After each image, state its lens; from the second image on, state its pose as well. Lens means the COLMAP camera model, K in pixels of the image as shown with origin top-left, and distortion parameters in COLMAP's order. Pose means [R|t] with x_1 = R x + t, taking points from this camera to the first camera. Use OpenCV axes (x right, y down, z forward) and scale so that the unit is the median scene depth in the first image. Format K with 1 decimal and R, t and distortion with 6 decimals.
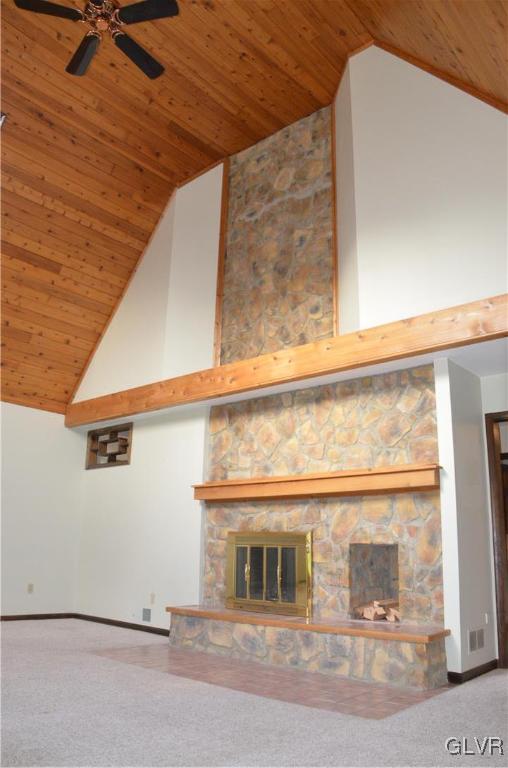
lens RADIAL K [[600.6, 0, 254.1], [0, 600.6, 382.1], [0, 0, 1]] dist [-0.137069, 0.044669]
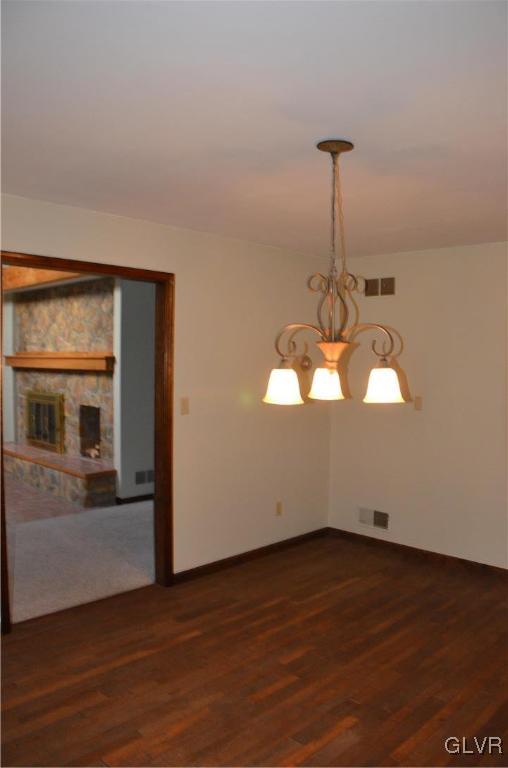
lens RADIAL K [[600.6, 0, 253.9], [0, 600.6, 386.1], [0, 0, 1]] dist [-0.137069, 0.044669]
pose [[0.998795, -0.000744, -0.049072, 0.628422], [0.015660, 0.952449, 0.304295, -0.181422], [0.046512, -0.304697, 0.951313, -0.280121]]
